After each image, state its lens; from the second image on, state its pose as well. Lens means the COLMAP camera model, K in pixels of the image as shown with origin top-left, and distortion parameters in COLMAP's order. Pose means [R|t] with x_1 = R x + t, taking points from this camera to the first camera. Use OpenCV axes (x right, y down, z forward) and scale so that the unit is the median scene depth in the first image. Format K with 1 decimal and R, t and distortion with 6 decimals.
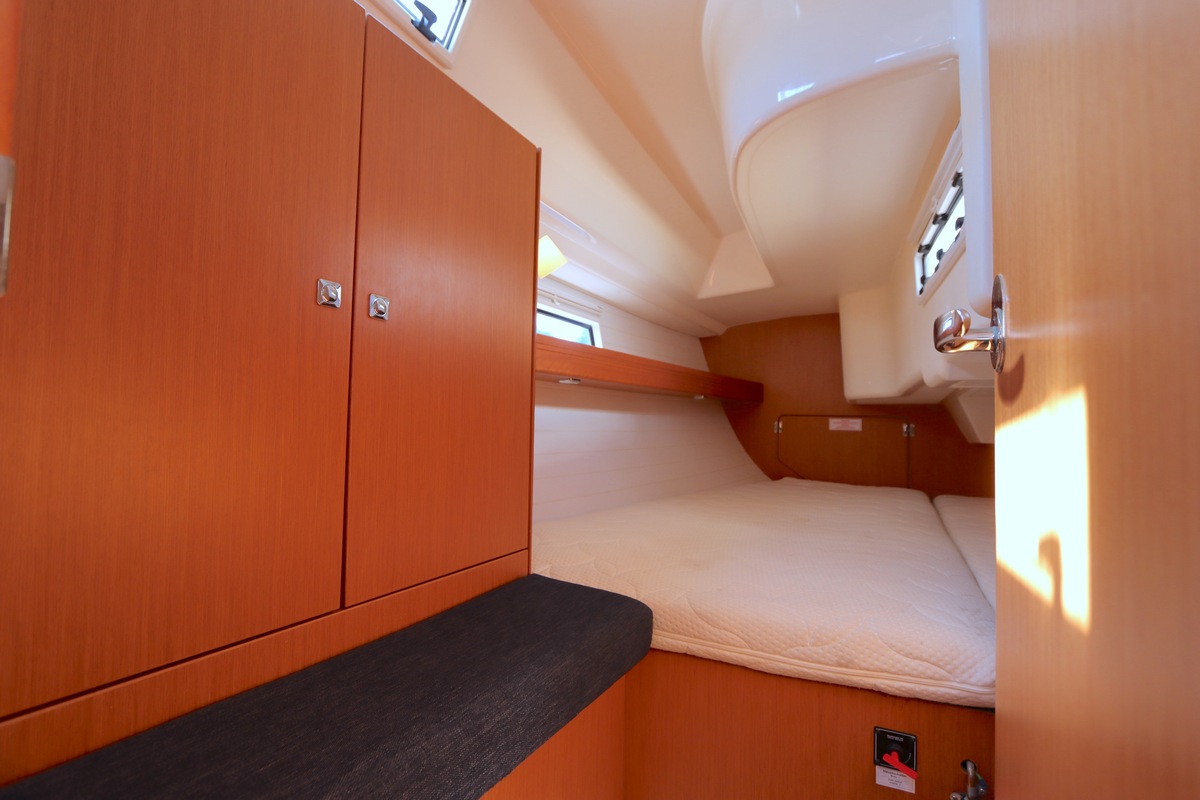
lens RADIAL K [[591.1, 0, 600.0], [0, 591.1, 400.0], [0, 0, 1]] dist [-0.020002, -0.000307]
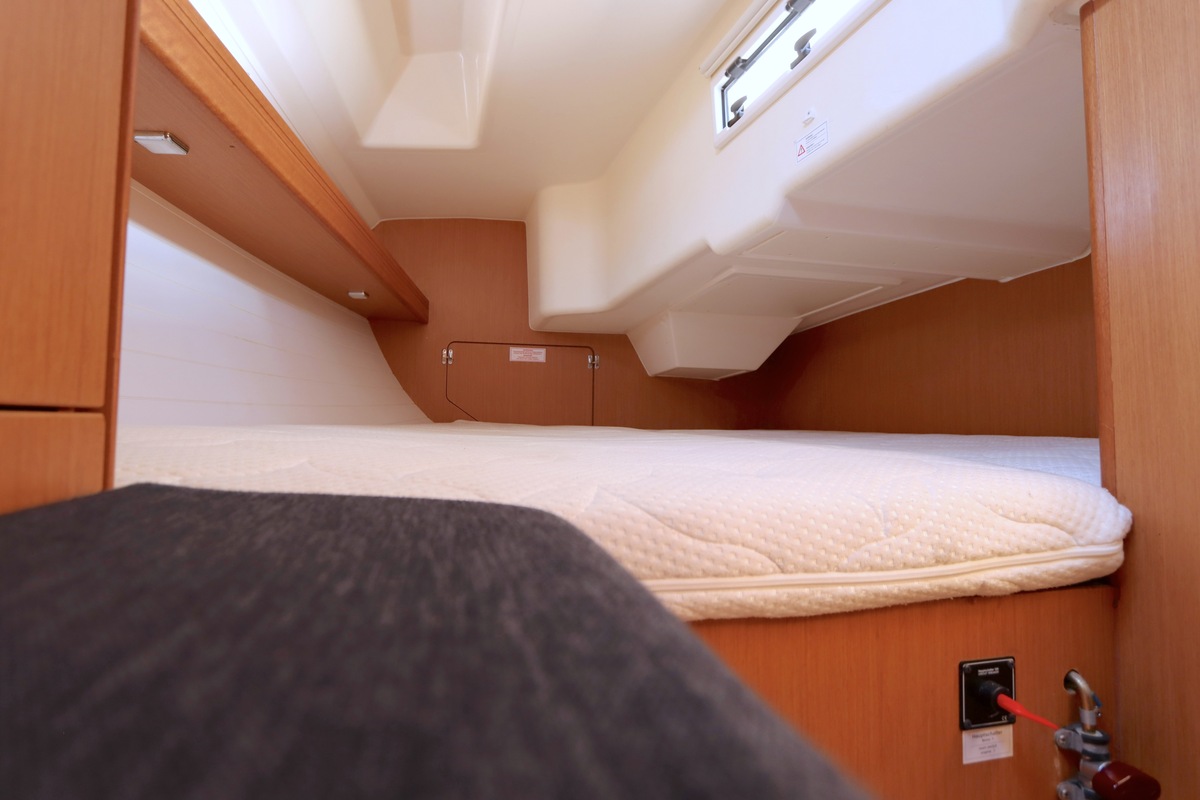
lens RADIAL K [[591.1, 0, 600.0], [0, 591.1, 400.0], [0, 0, 1]] dist [-0.020002, -0.000307]
pose [[0.756181, 0.019967, 0.654058, -0.070675], [-0.014952, 0.999801, -0.013235, 0.141007], [-0.654192, 0.000229, 0.756328, 0.353714]]
